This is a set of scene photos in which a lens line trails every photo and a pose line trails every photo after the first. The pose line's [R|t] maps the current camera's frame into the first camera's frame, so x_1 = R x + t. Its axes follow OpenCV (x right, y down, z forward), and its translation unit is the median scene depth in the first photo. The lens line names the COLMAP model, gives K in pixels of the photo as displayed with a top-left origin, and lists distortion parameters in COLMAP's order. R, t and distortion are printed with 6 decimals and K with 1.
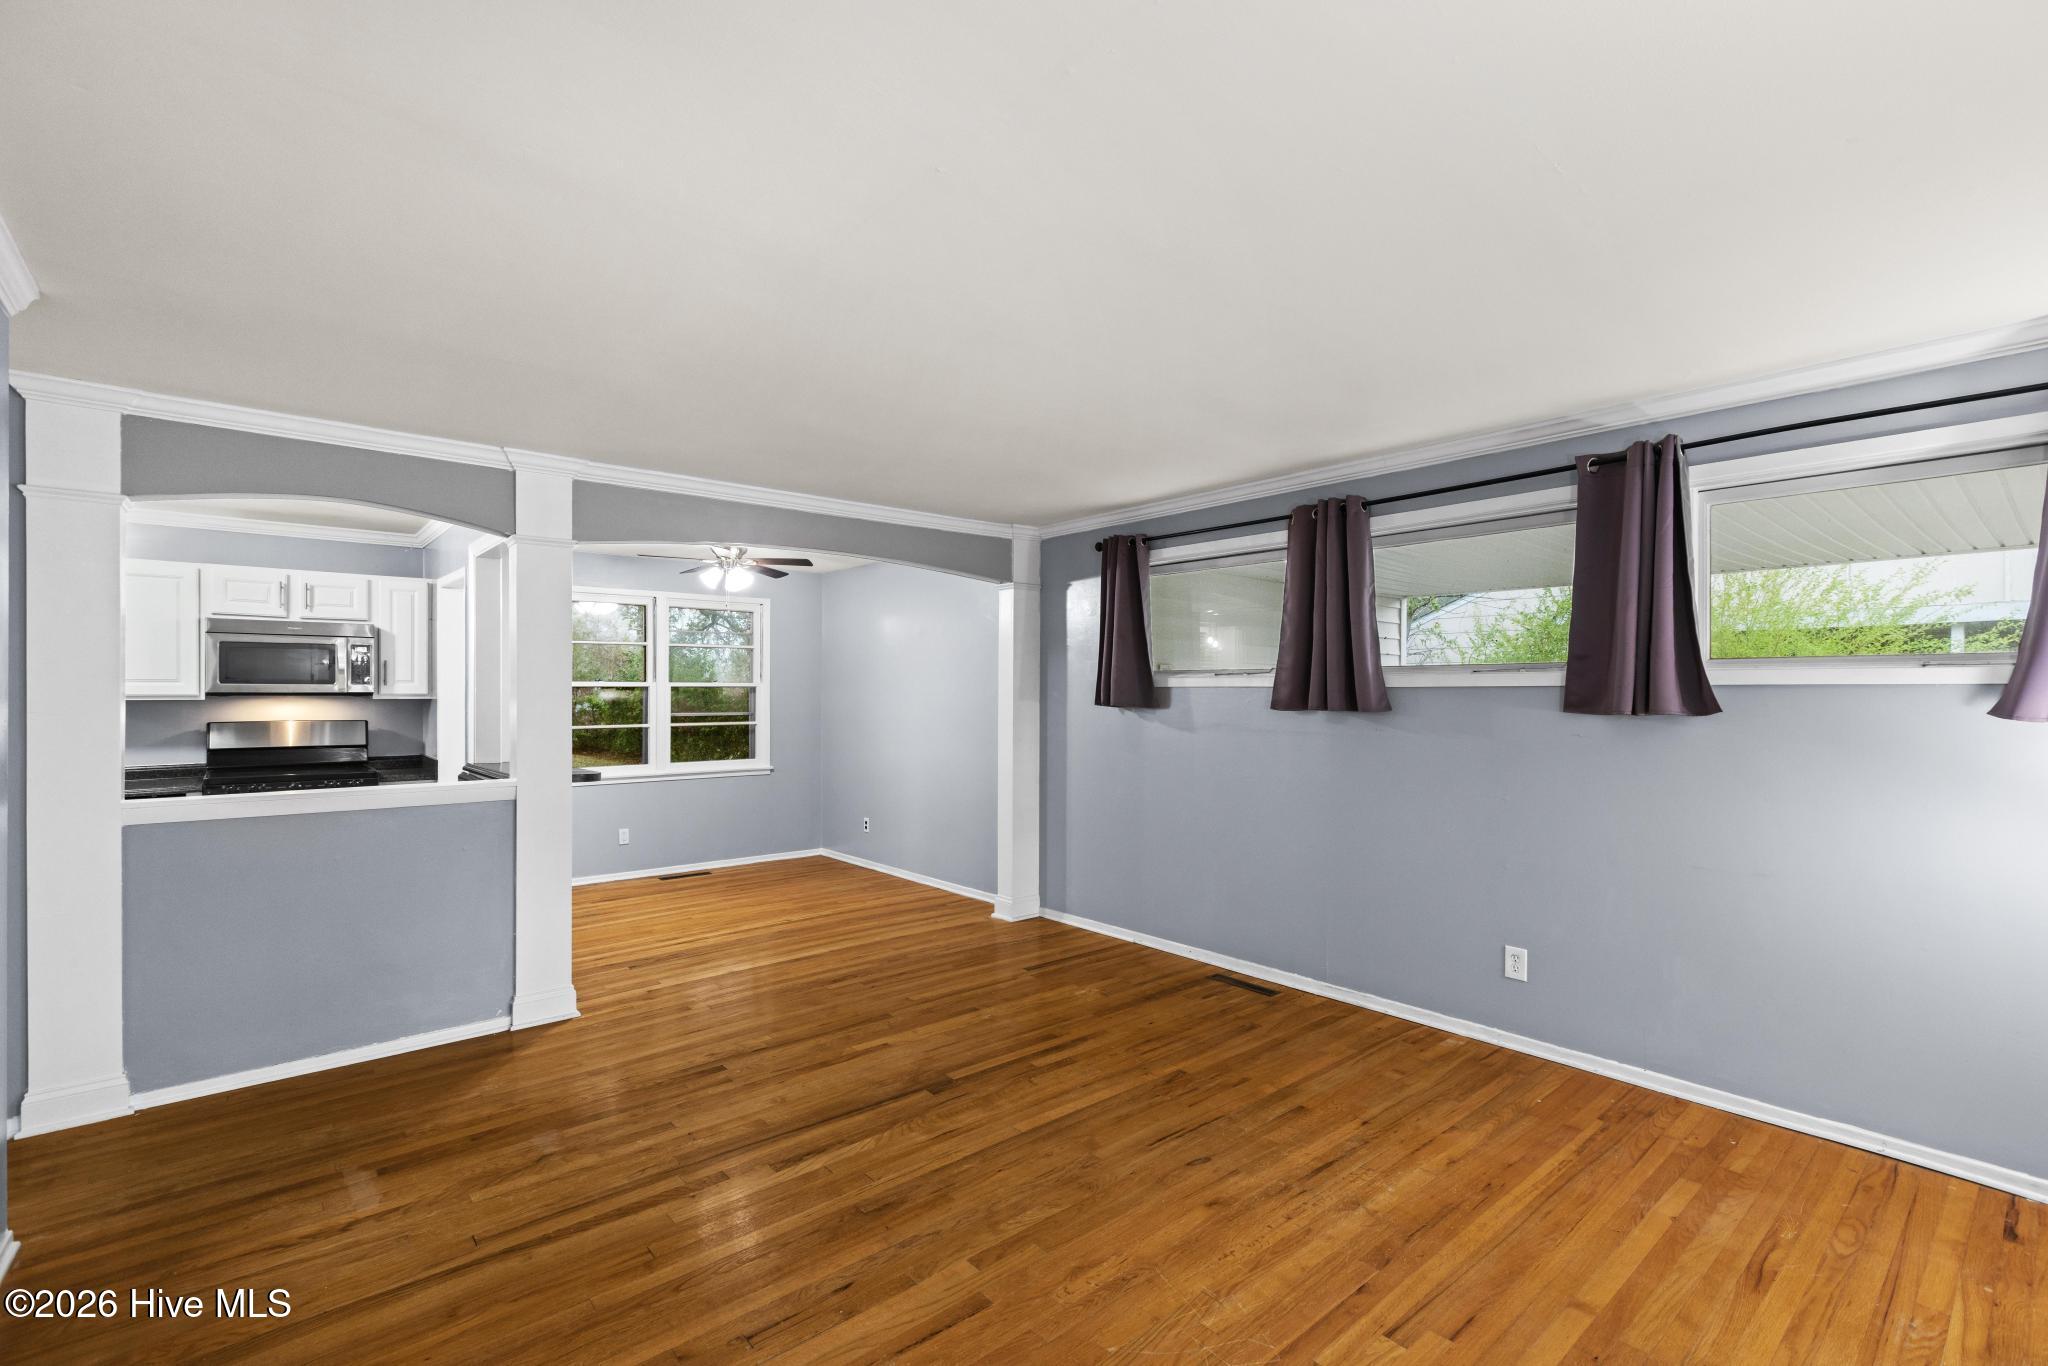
lens RADIAL K [[918.9, 0, 1006.6], [0, 918.9, 688.4], [0, 0, 1]] dist [0.001400, 0.001394]
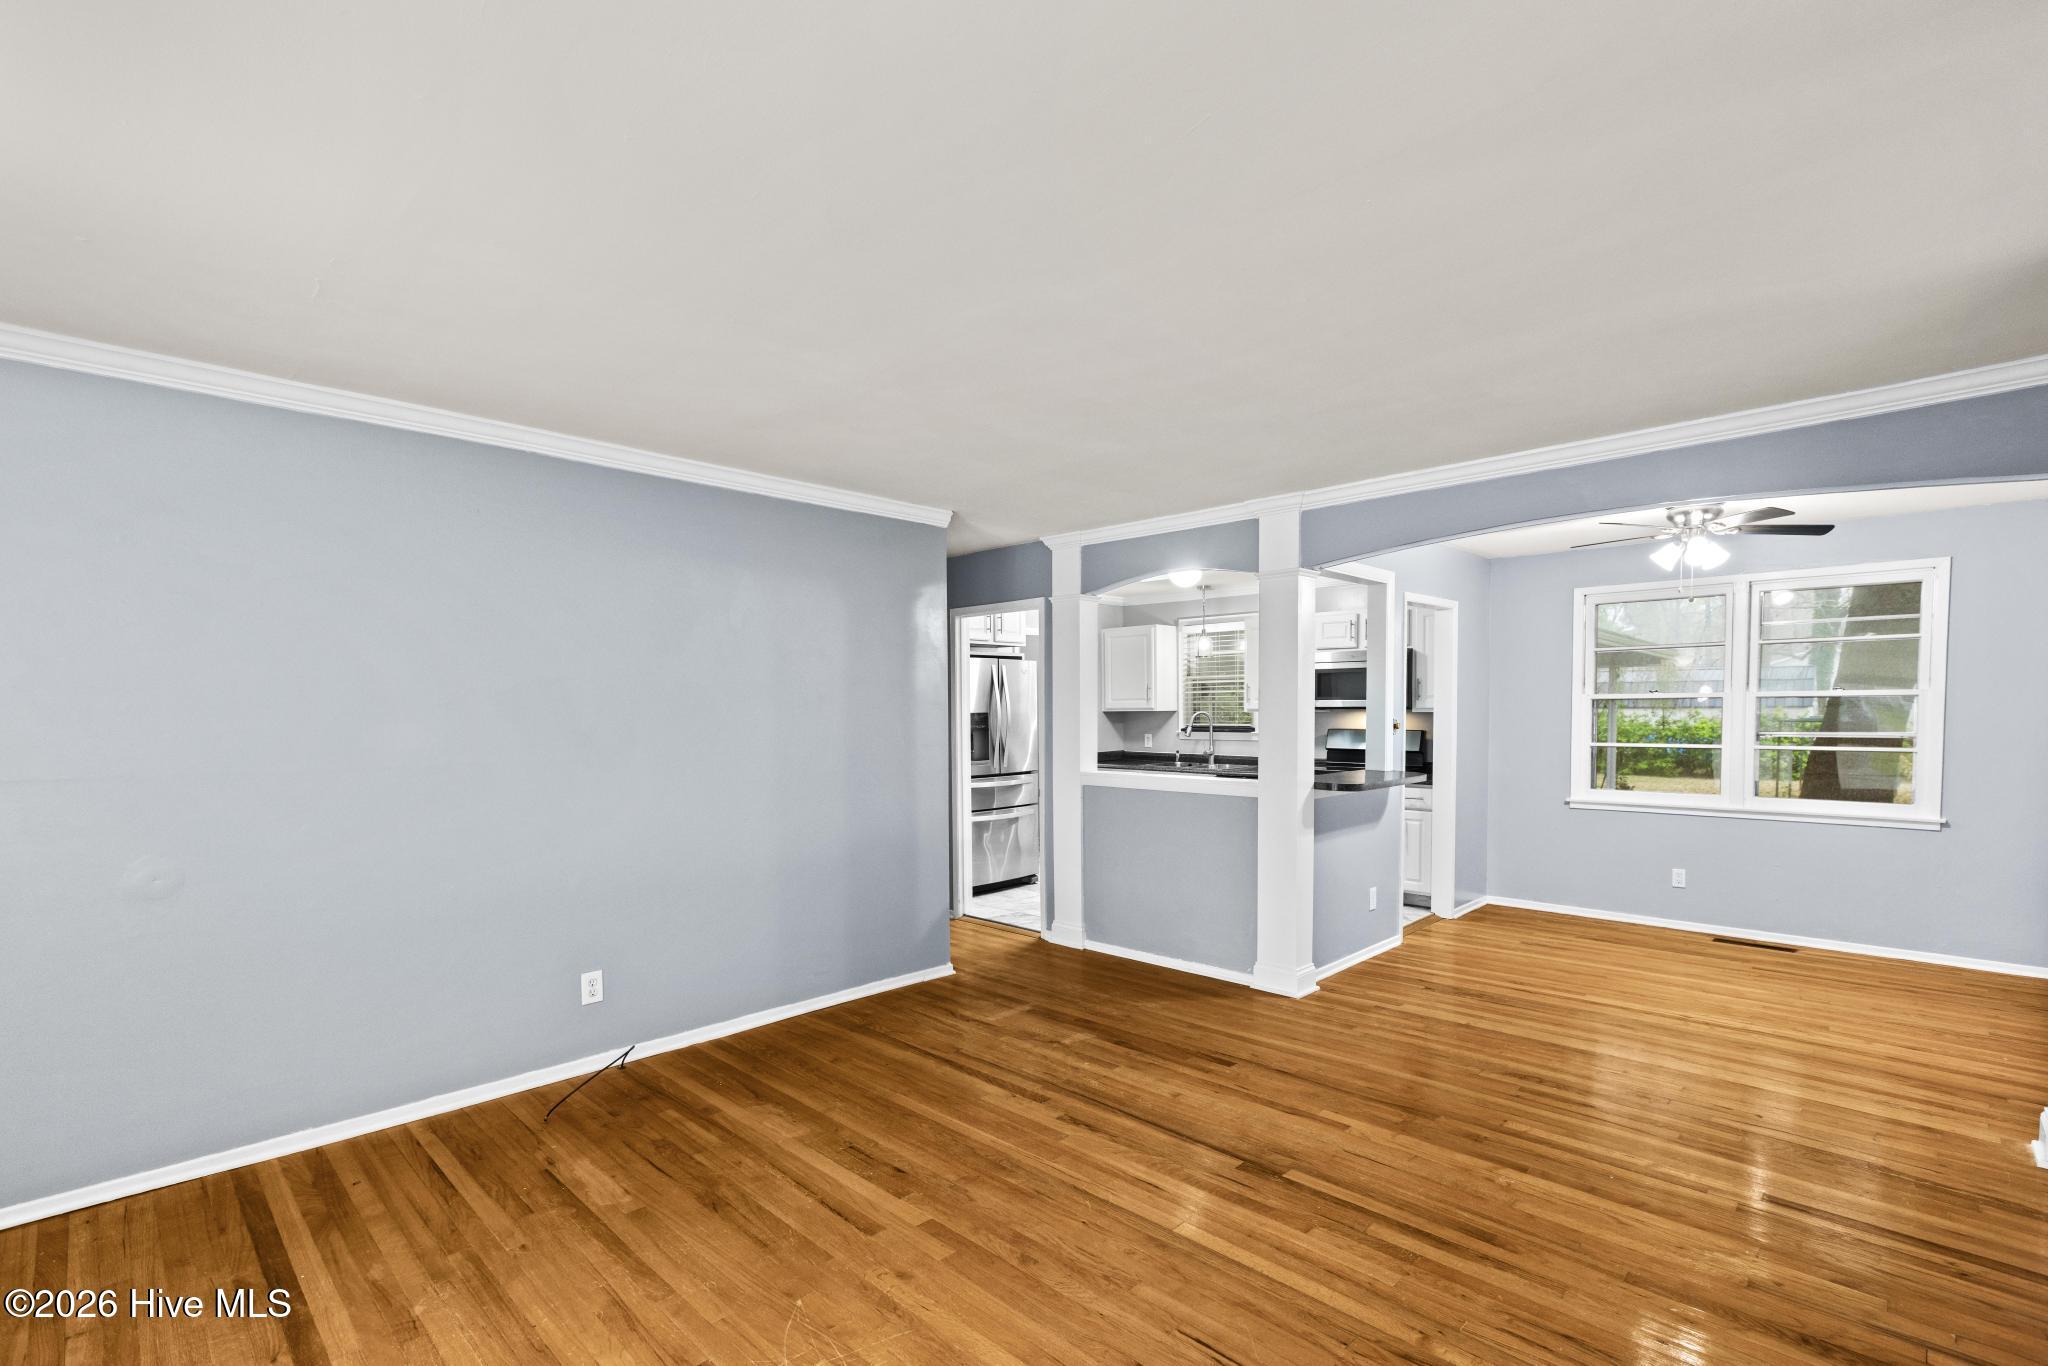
lens RADIAL K [[918.9, 0, 1039.8], [0, 918.9, 751.5], [0, 0, 1]] dist [0.001400, 0.001394]
pose [[0.108992, 0.045009, -0.993023, 0.594759], [0.010355, 0.998869, 0.046410, 0.003569], [0.993989, -0.015341, 0.108402, 0.576539]]
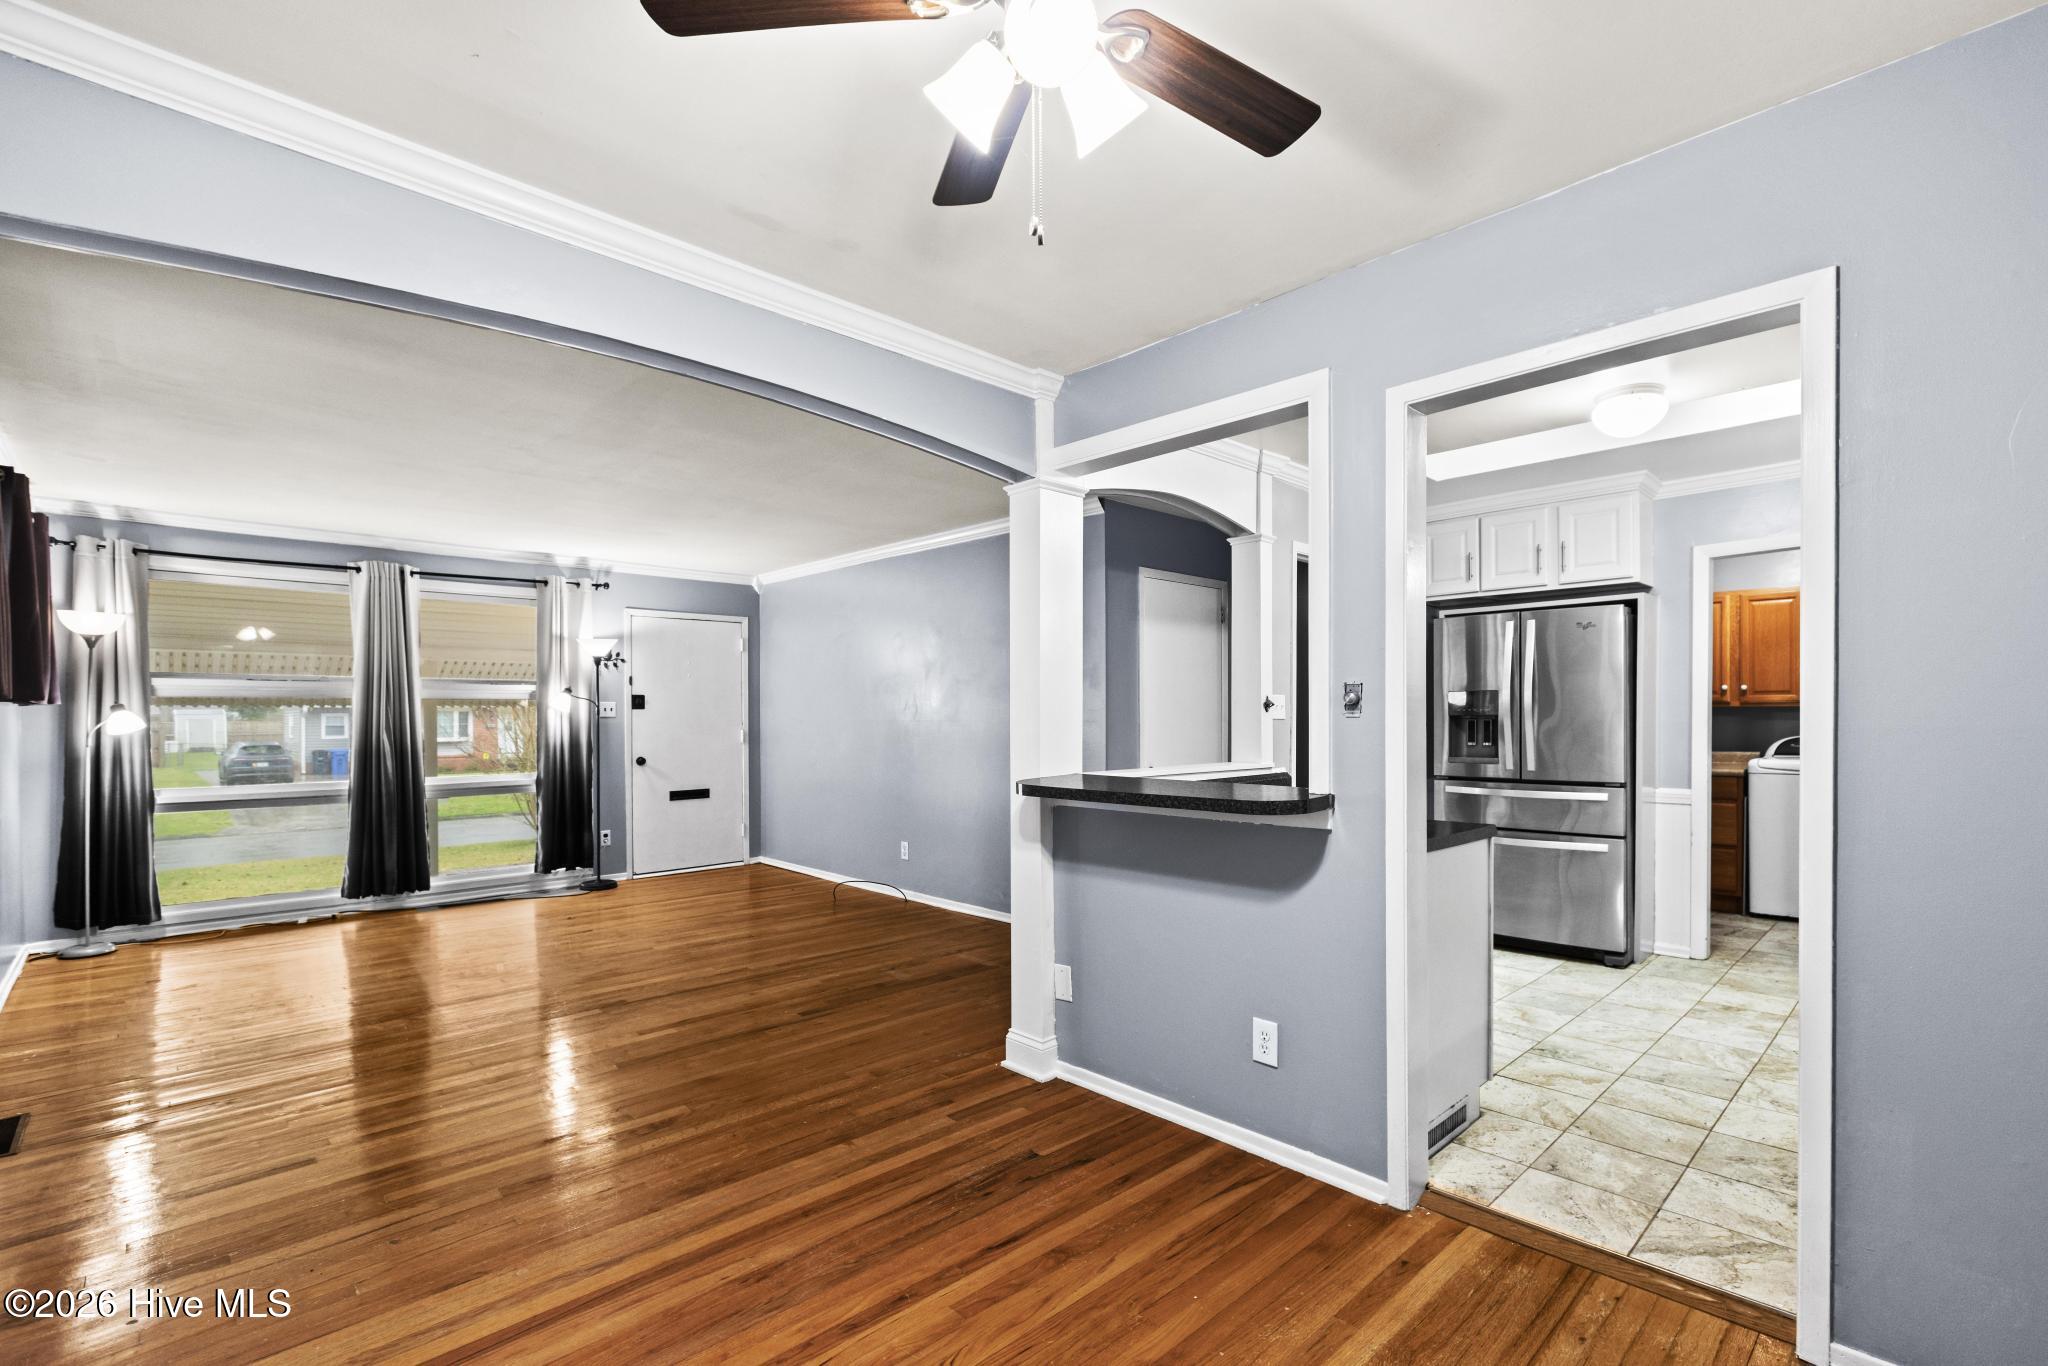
lens RADIAL K [[918.9, 0, 1032.0], [0, 918.9, 716.2], [0, 0, 1]] dist [0.001400, 0.001394]
pose [[-0.996483, 0.003697, -0.083717, -0.425205], [0.003977, 0.999987, -0.003180, 0.045942], [0.083704, -0.003502, -0.996485, 1.833786]]
